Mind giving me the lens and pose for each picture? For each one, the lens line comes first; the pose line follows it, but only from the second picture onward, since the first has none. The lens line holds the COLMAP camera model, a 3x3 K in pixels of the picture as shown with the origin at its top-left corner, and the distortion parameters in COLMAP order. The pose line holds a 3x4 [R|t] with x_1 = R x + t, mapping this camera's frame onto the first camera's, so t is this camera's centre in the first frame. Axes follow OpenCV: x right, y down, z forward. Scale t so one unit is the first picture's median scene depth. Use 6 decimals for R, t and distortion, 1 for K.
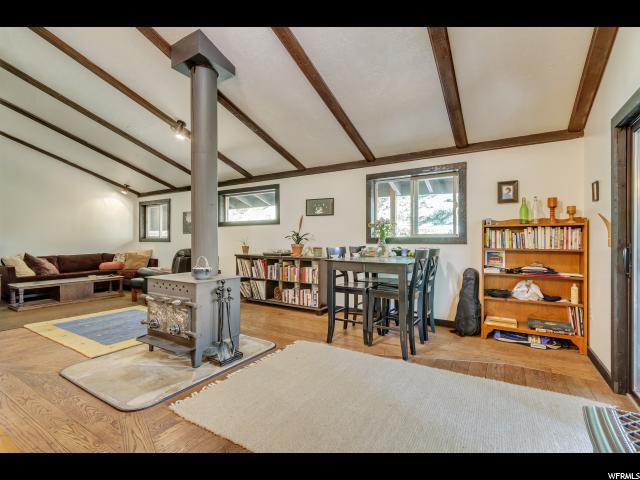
lens RADIAL K [[298.8, 0, 321.2], [0, 298.8, 238.5], [0, 0, 1]] dist [0.003145, -0.000537]
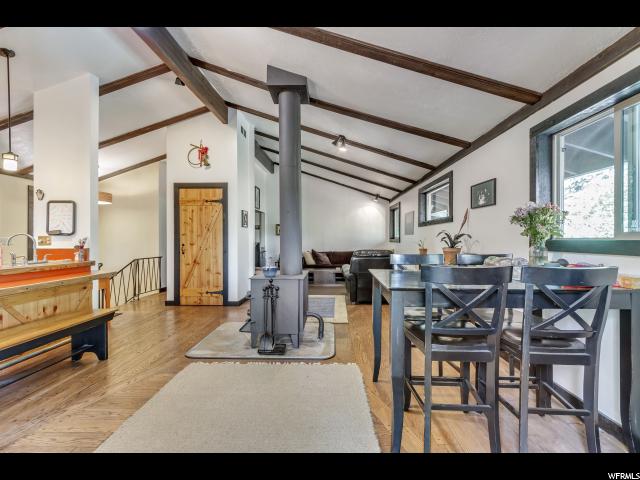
lens RADIAL K [[298.8, 0, 321.2], [0, 298.8, 238.5], [0, 0, 1]] dist [0.003145, -0.000537]
pose [[0.489895, -0.001378, -0.871780, 0.325866], [0.004746, 0.999988, 0.001086, -0.005891], [0.871769, -0.004670, 0.489896, 0.271400]]
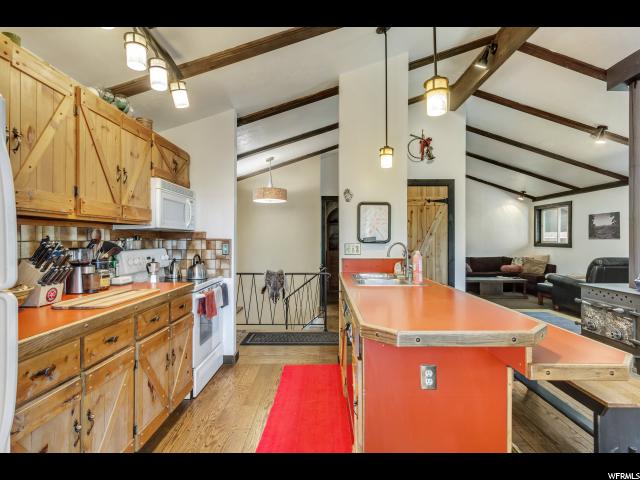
lens RADIAL K [[345.1, 0, 320.0], [0, 345.1, 240.0], [0, 0, 1]] dist [-0.003700, -0.001305]
pose [[0.510576, 0.002727, -0.859828, 0.015647], [0.002274, 0.999987, 0.004522, -0.021707], [0.859829, -0.004264, 0.510564, -0.248185]]
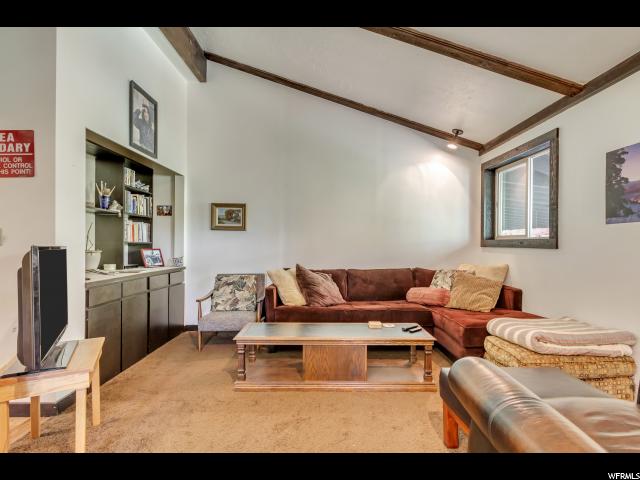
lens RADIAL K [[339.3, 0, 320.2], [0, 339.3, 245.1], [0, 0, 1]] dist [0.001114, -0.001025]
pose [[0.523352, 0.003724, -0.852108, -0.354714], [0.001083, 0.999987, 0.005035, 0.005763], [0.852116, -0.003558, 0.523342, 0.626974]]
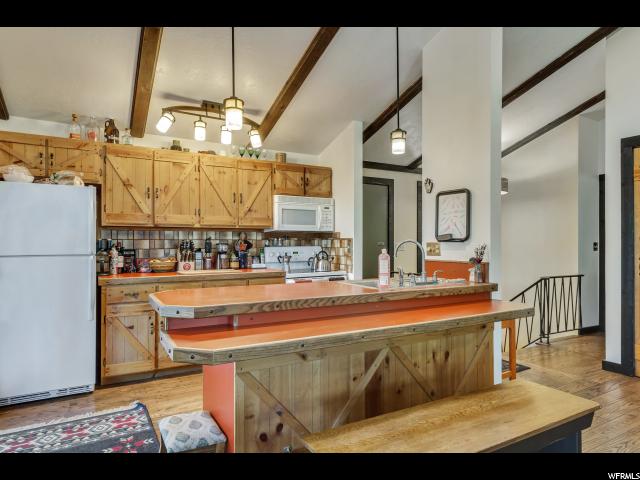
lens RADIAL K [[392.8, 0, 320.5], [0, 392.8, 243.1], [0, 0, 1]] dist [0.004041, 0.000519]
pose [[-0.484771, 0.002727, -0.874637, 0.109878], [0.004393, 0.999990, 0.000683, -0.013042], [0.874630, -0.003511, -0.484779, 0.215649]]
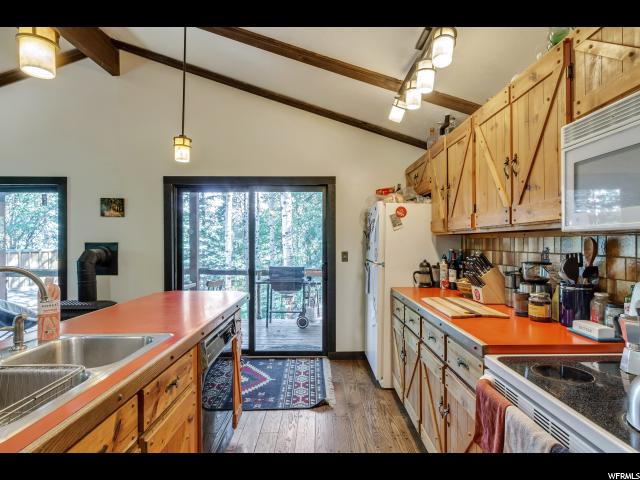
lens RADIAL K [[339.3, 0, 320.2], [0, 339.3, 245.1], [0, 0, 1]] dist [0.001114, -0.001025]
pose [[-0.524832, -0.007551, 0.851172, -0.572012], [-0.003373, 0.999971, 0.006791, -0.028873], [-0.851199, 0.000693, -0.524842, 0.034758]]
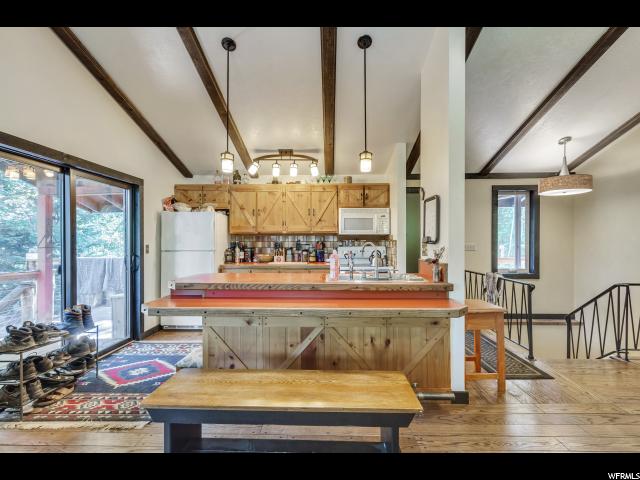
lens RADIAL K [[297.1, 0, 320.7], [0, 297.1, 242.7], [0, 0, 1]] dist [0.003329, 0.000283]
pose [[-0.868252, 0.003279, -0.496113, -0.072446], [0.004358, 0.999990, -0.001019, -0.015465], [0.496105, -0.003047, -0.868257, 0.410824]]
